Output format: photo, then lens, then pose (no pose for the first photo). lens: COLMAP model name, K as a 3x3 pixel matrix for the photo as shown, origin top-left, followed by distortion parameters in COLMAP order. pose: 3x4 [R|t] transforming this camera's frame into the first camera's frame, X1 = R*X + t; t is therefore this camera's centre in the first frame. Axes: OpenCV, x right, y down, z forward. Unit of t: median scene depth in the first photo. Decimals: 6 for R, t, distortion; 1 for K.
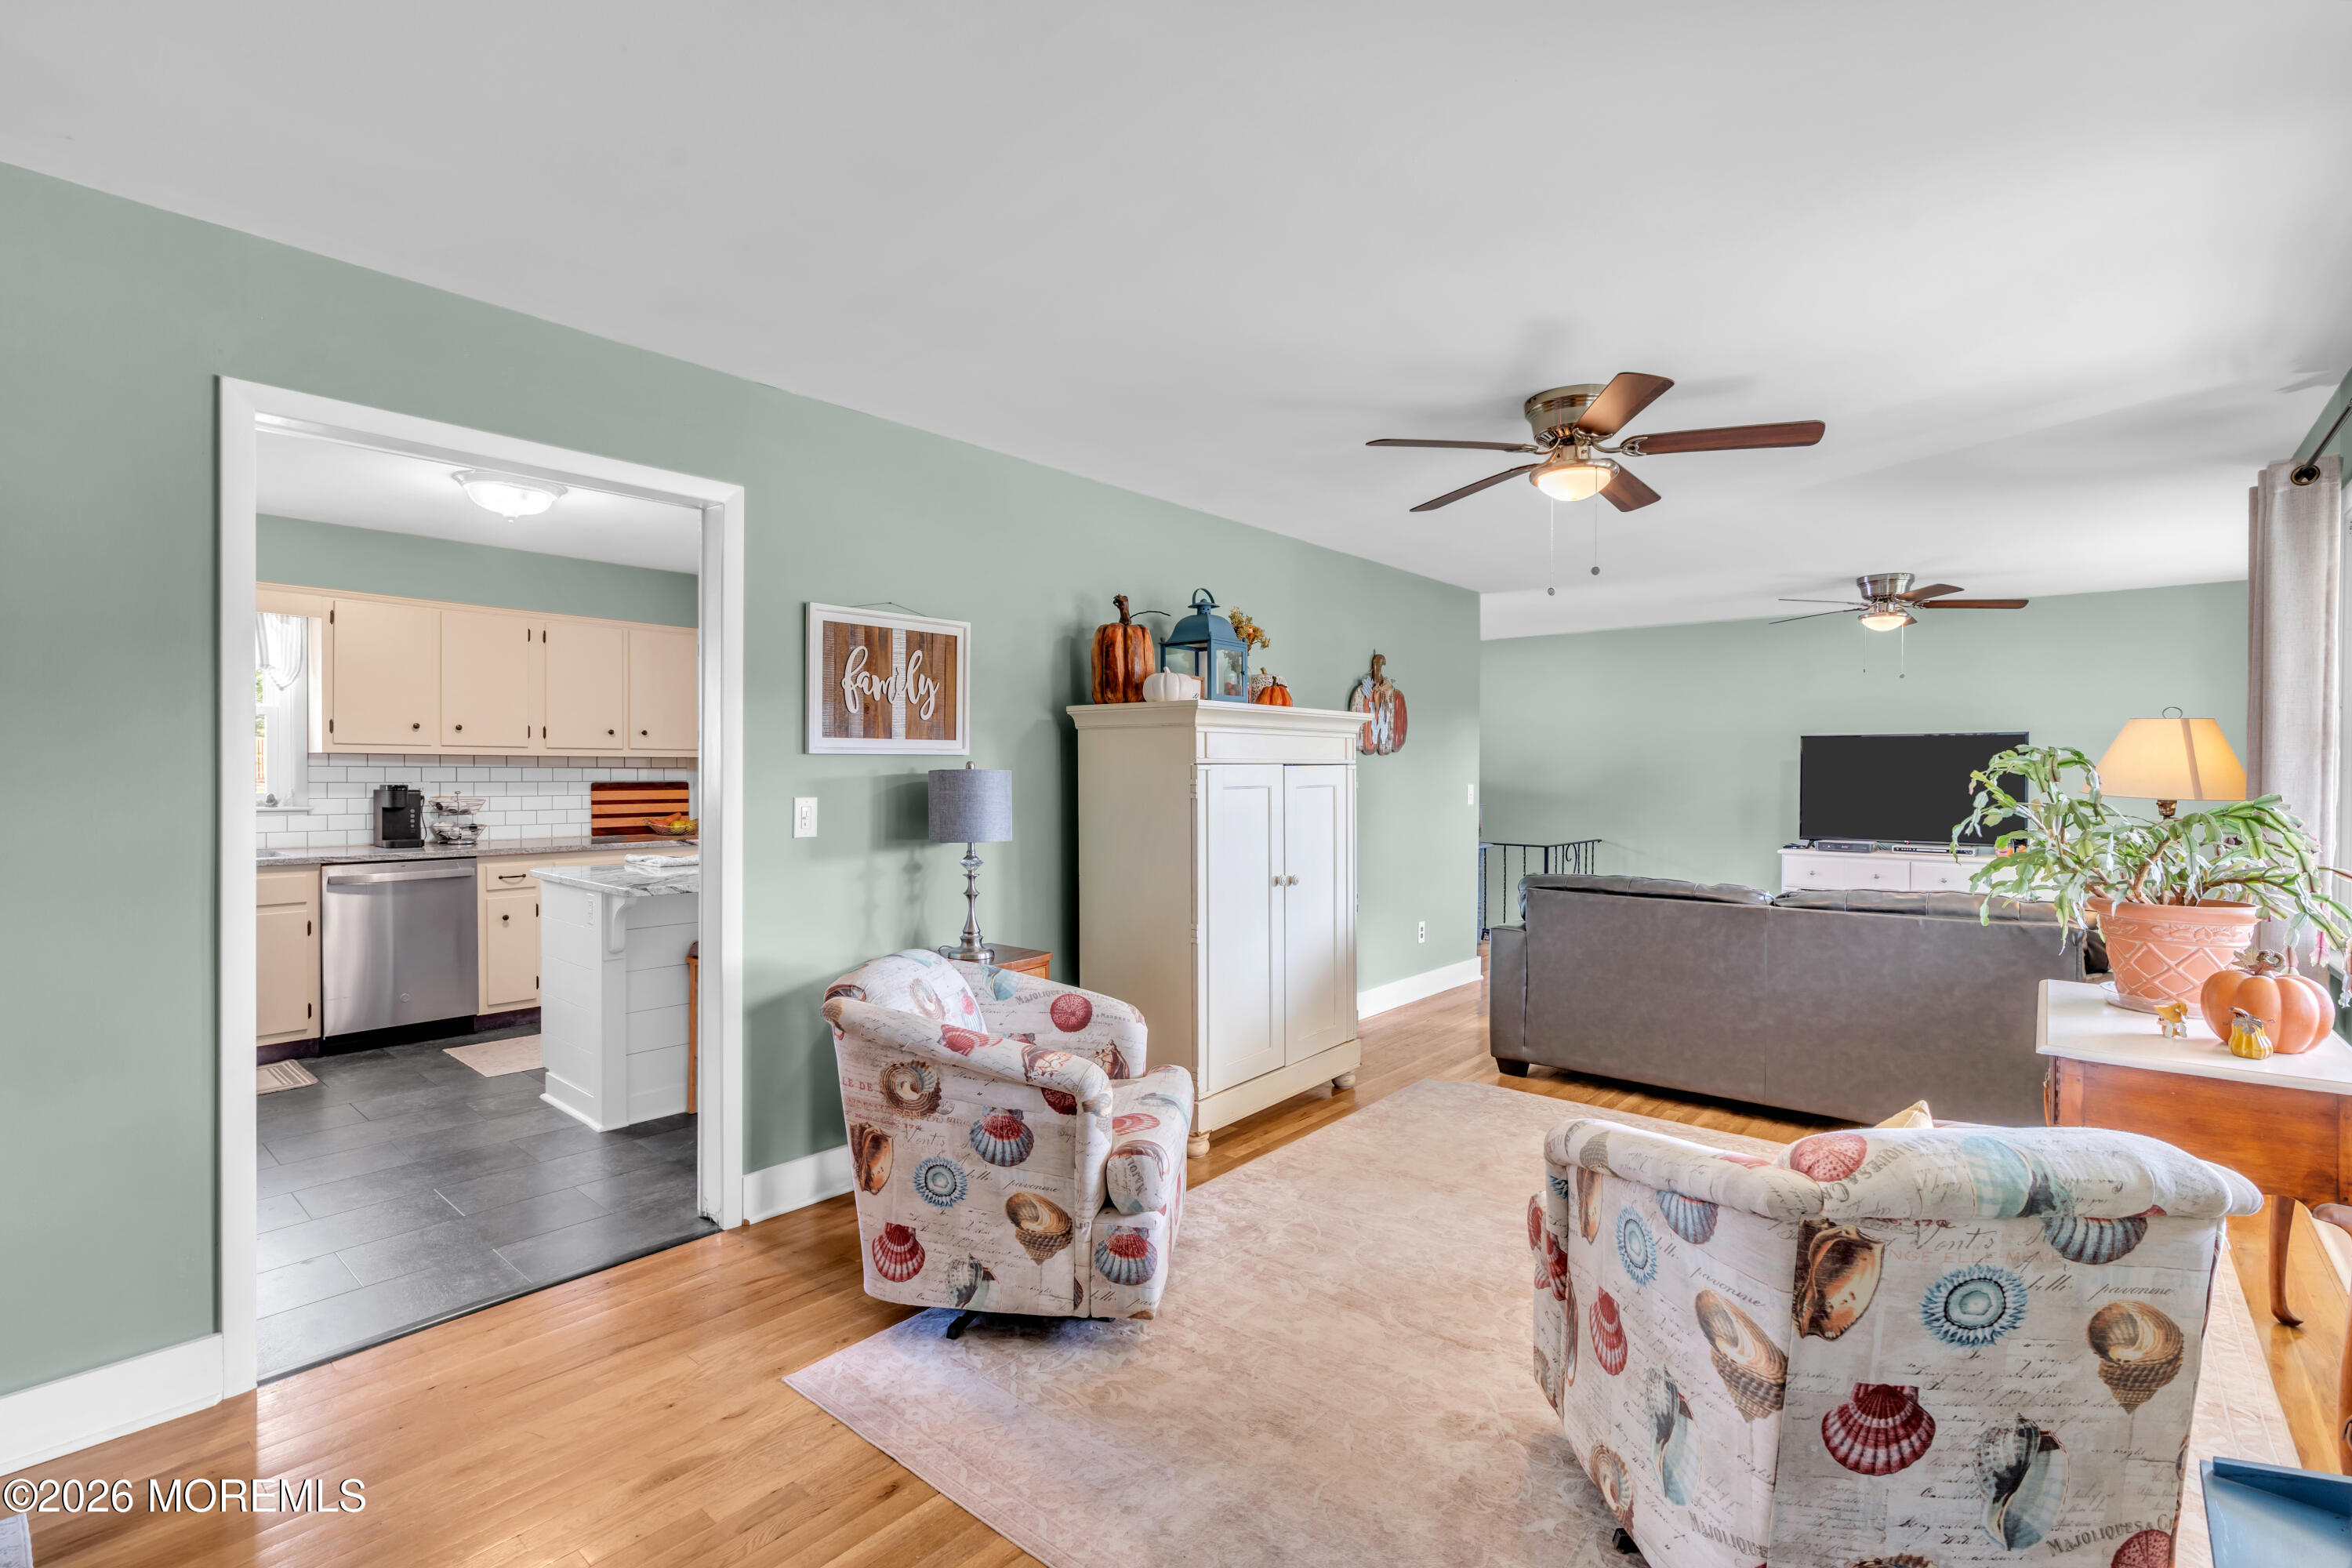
lens RADIAL K [[1059.1, 0, 1145.1], [0, 1059.1, 790.8], [0, 0, 1]] dist [-0.005759, 0.002973]
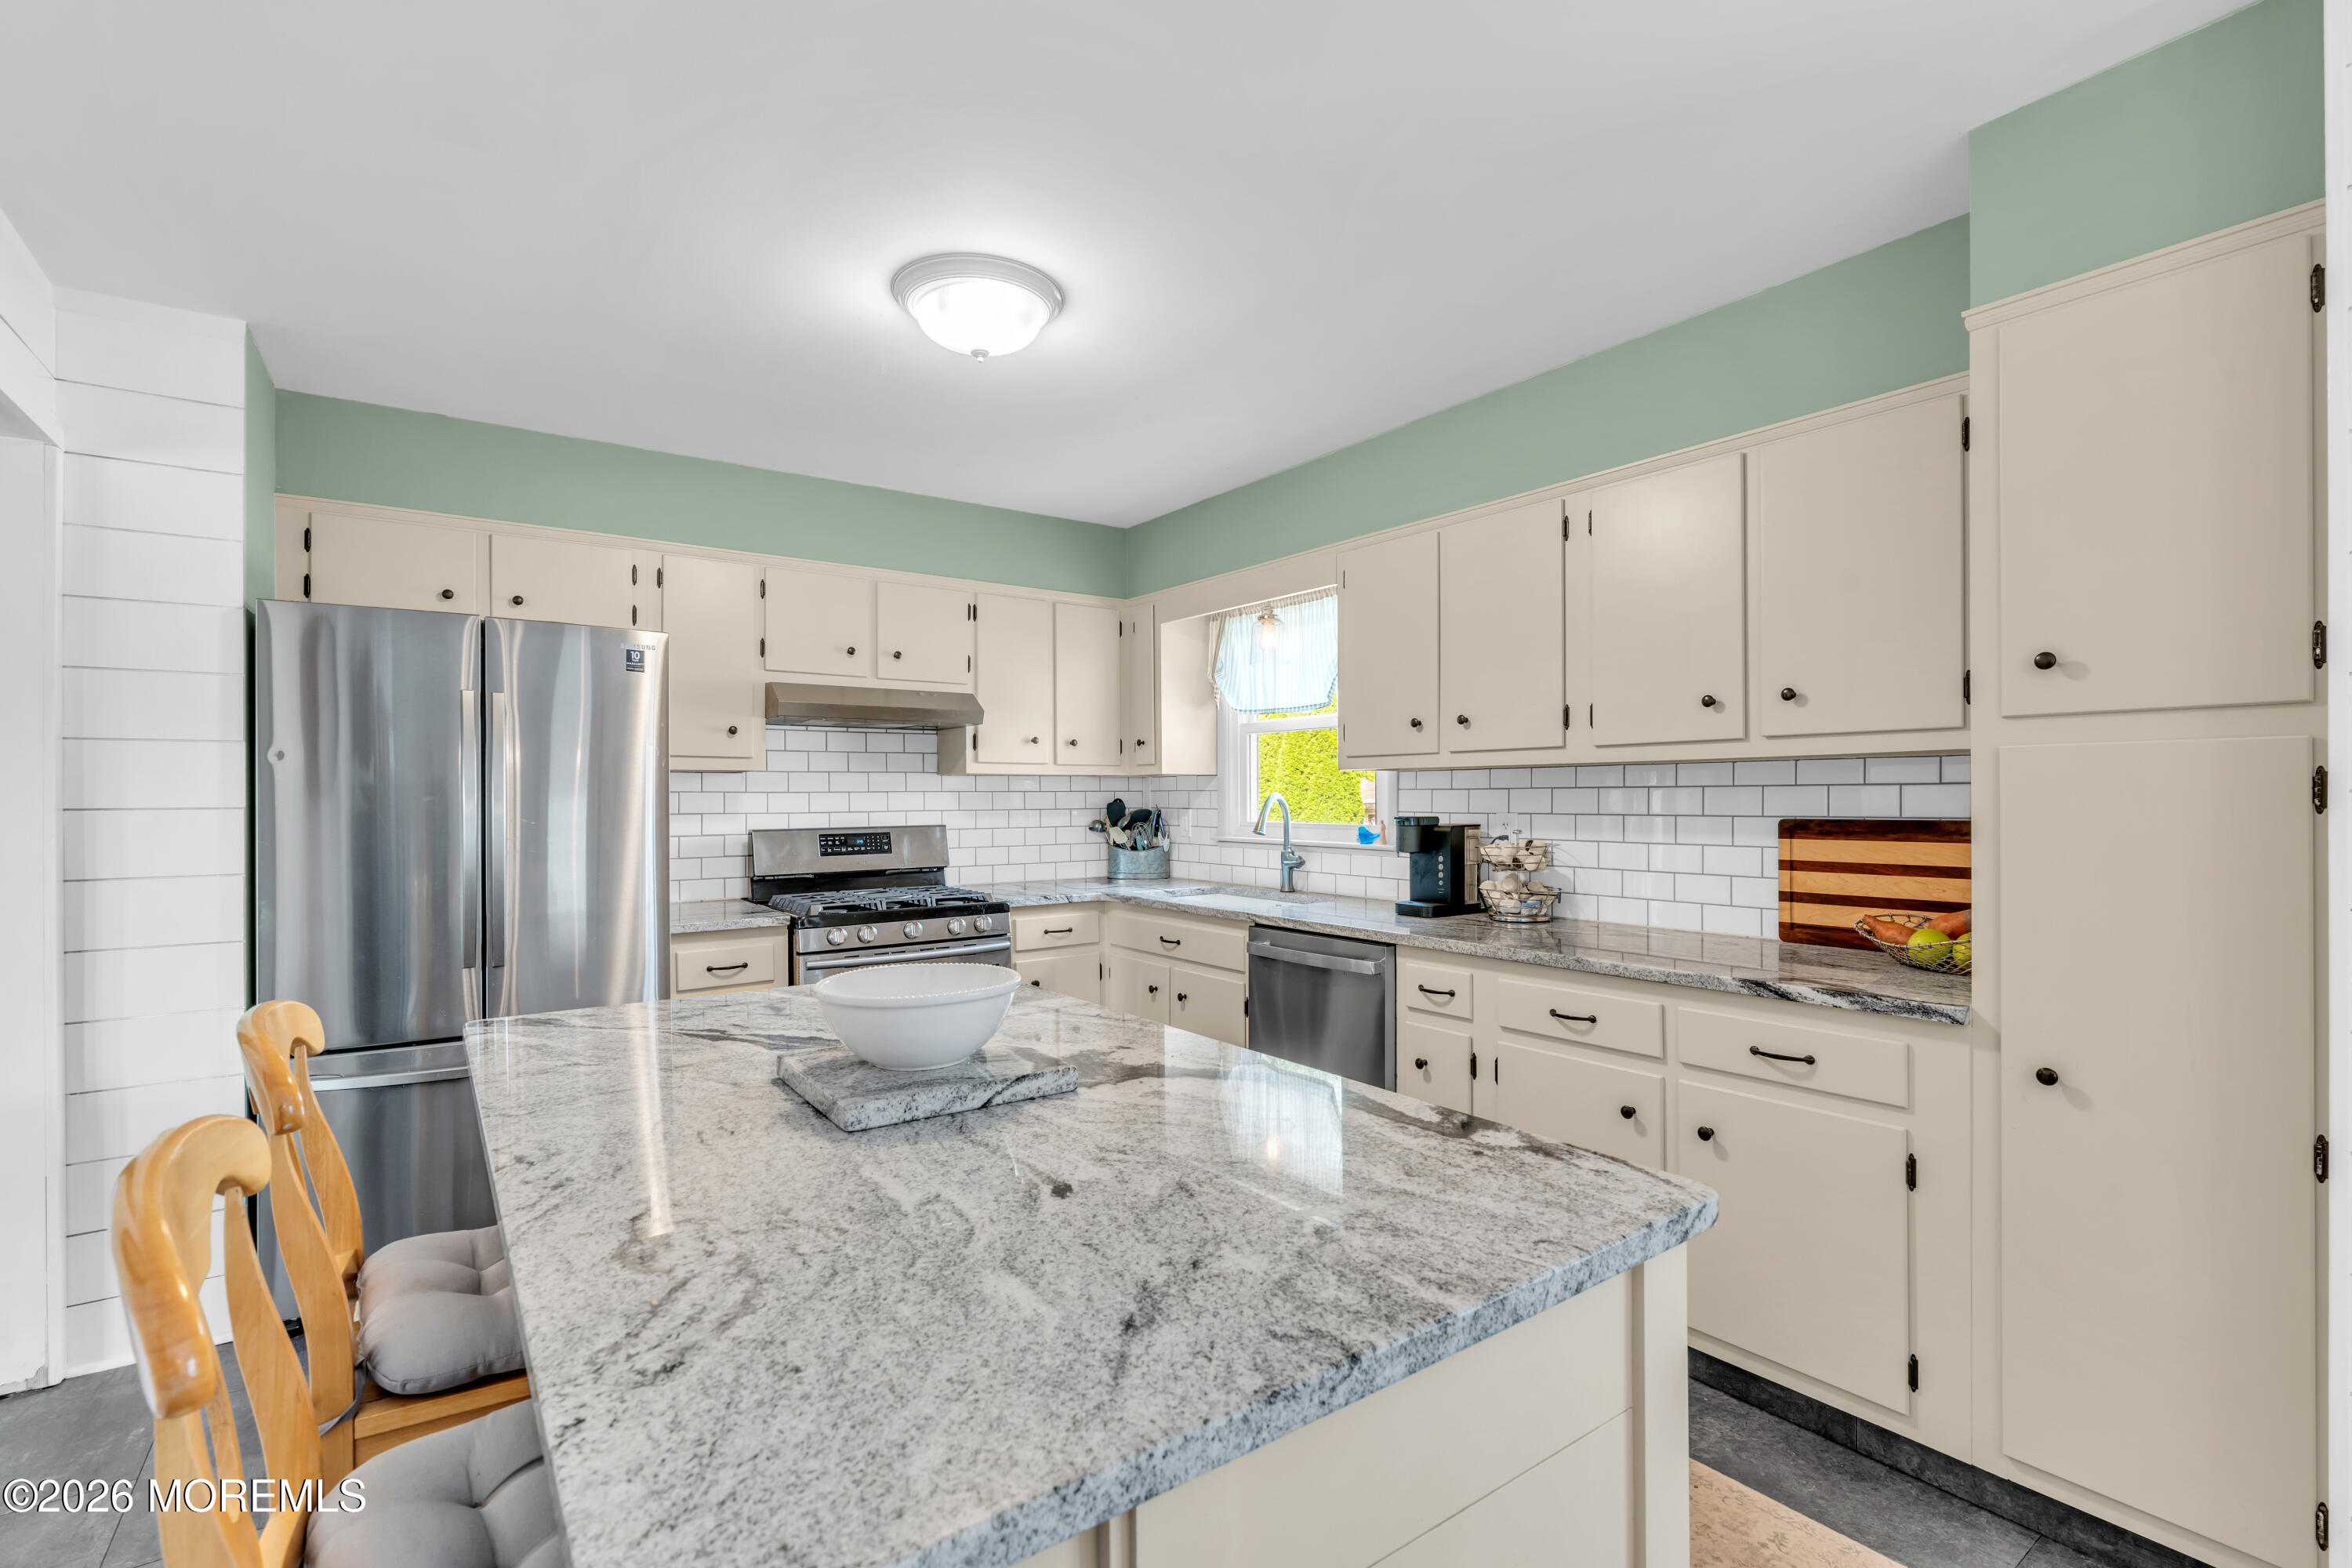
lens RADIAL K [[1059.1, 0, 1174.8], [0, 1059.1, 795.7], [0, 0, 1]] dist [-0.005759, 0.002973]
pose [[-0.215914, -0.008239, -0.976378, -0.044155], [-0.018672, 0.999816, -0.004308, -0.013005], [0.976234, 0.017301, -0.216028, 1.011570]]
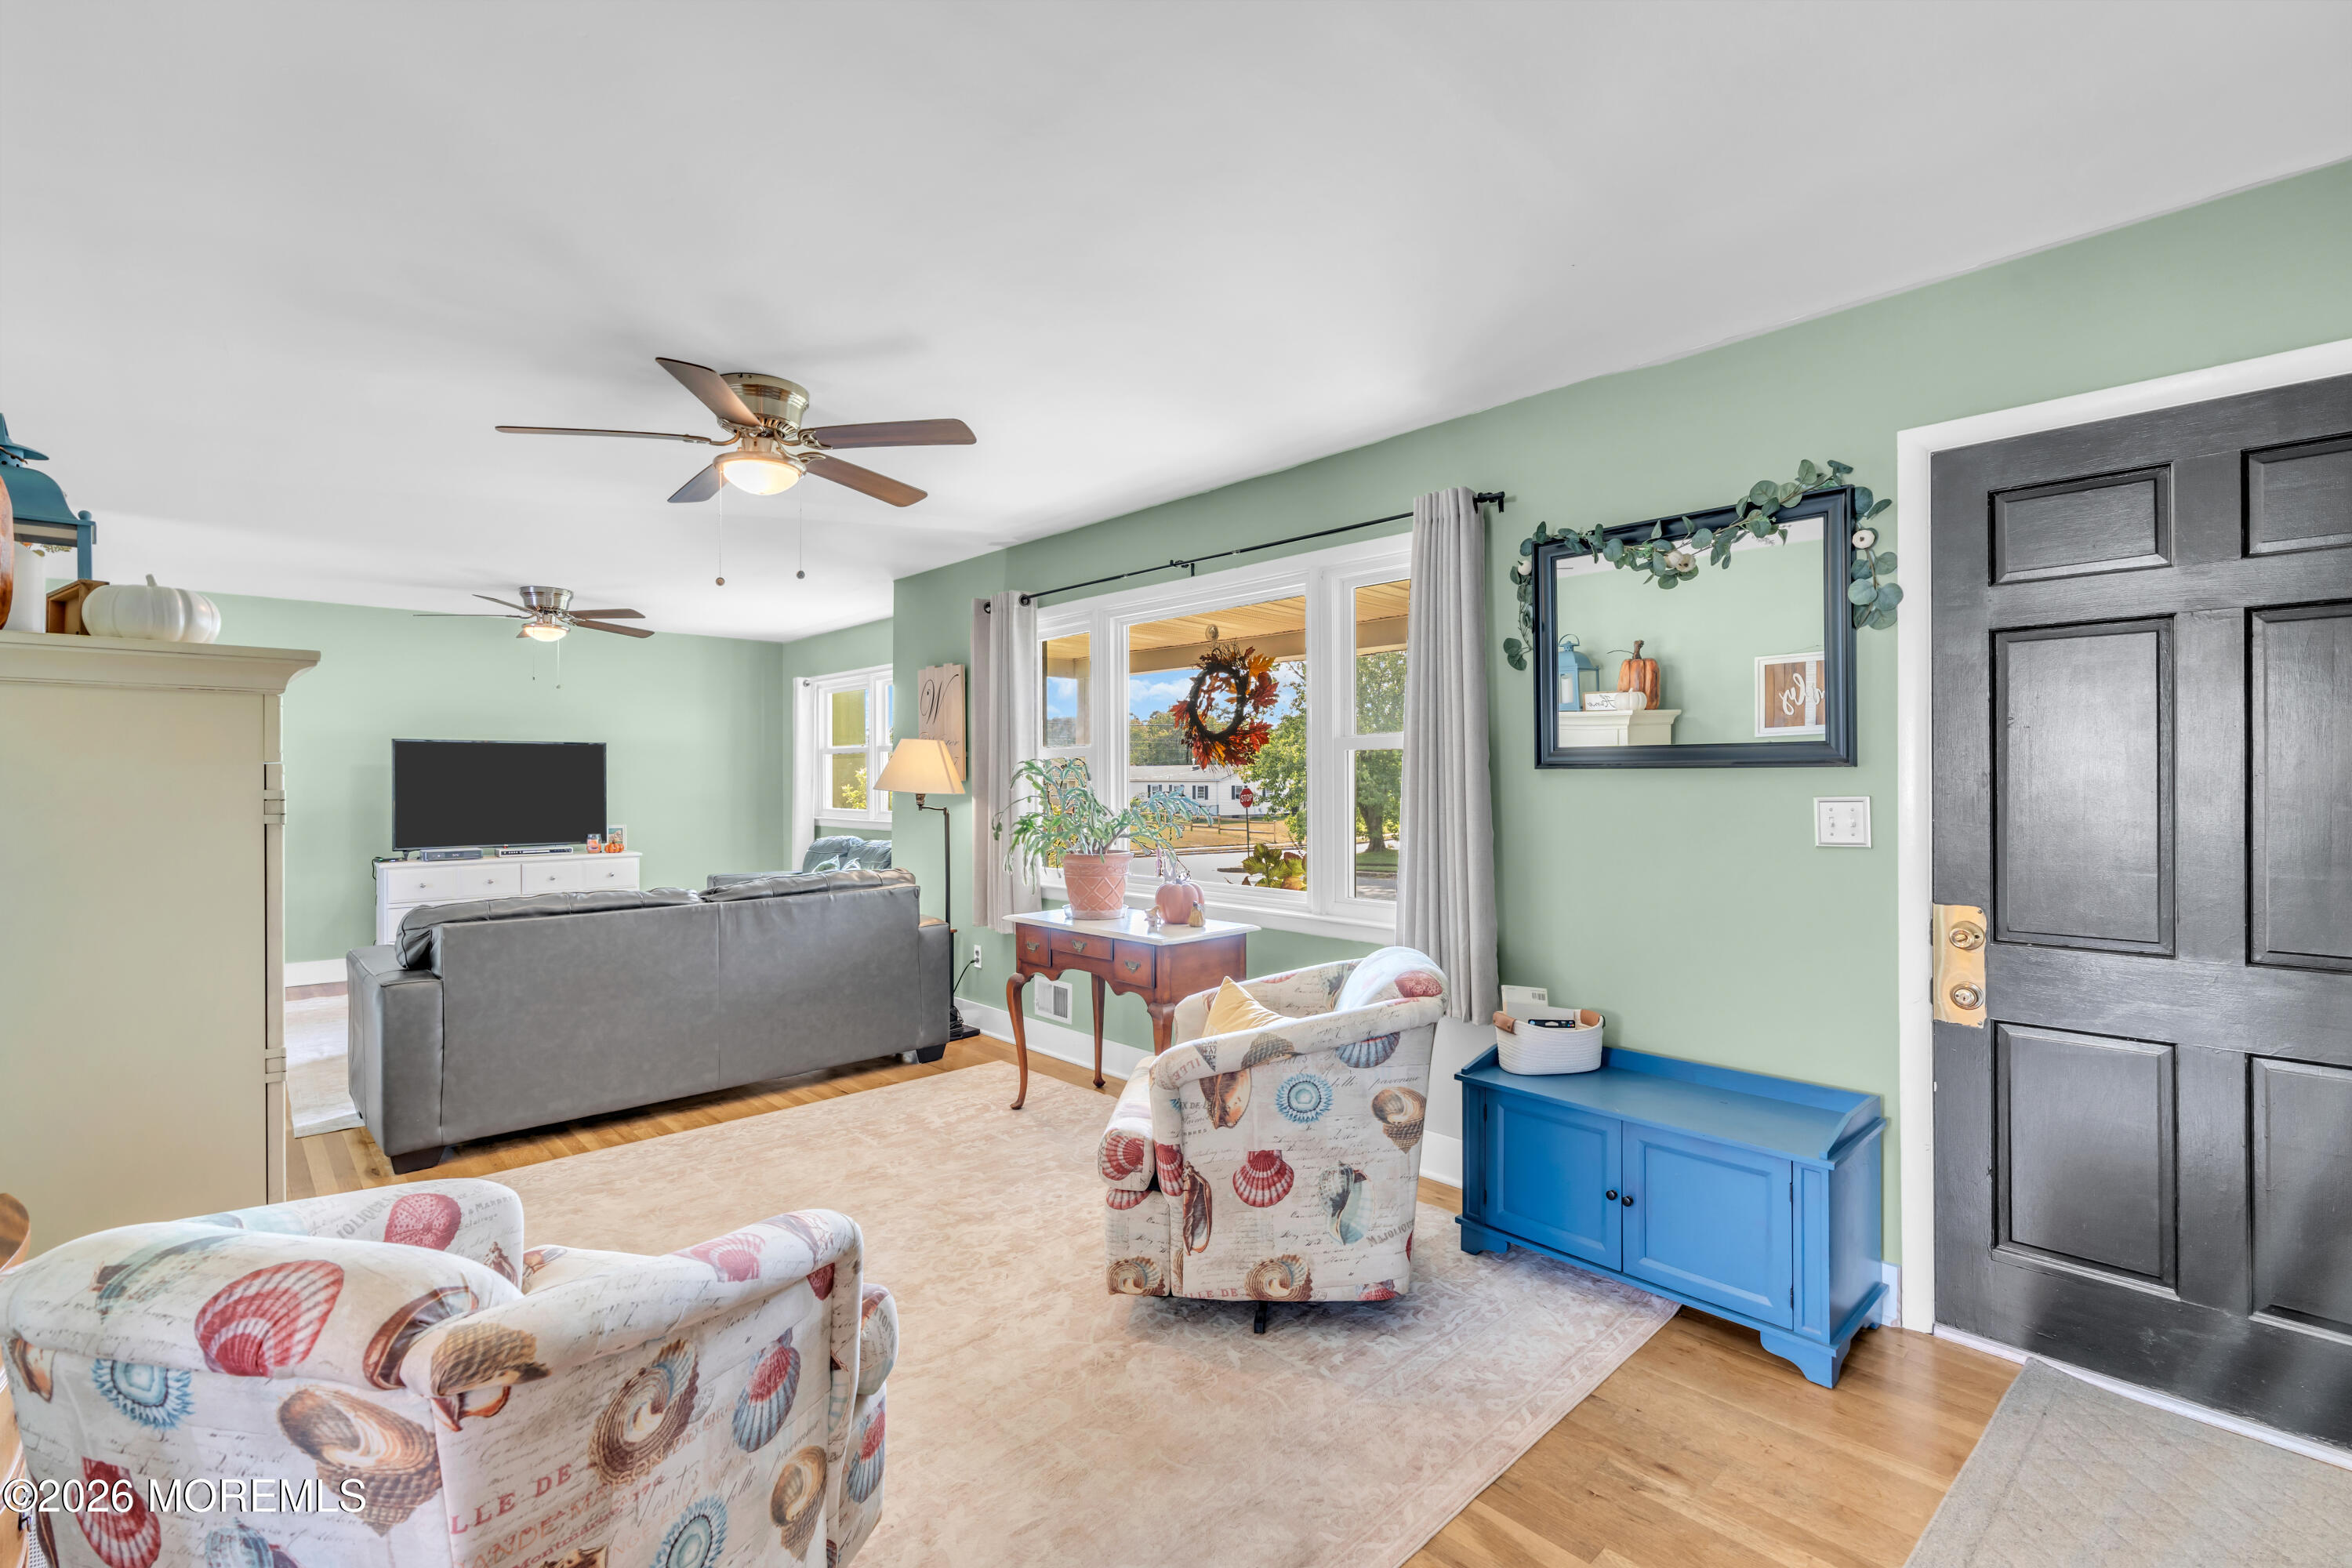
lens RADIAL K [[1059.1, 0, 1183.2], [0, 1059.1, 780.1], [0, 0, 1]] dist [-0.005759, 0.002973]
pose [[0.087275, -0.002608, 0.996181, -0.321747], [0.019890, 0.999802, 0.000875, -0.004092], [-0.995986, 0.019738, 0.087310, 0.327376]]
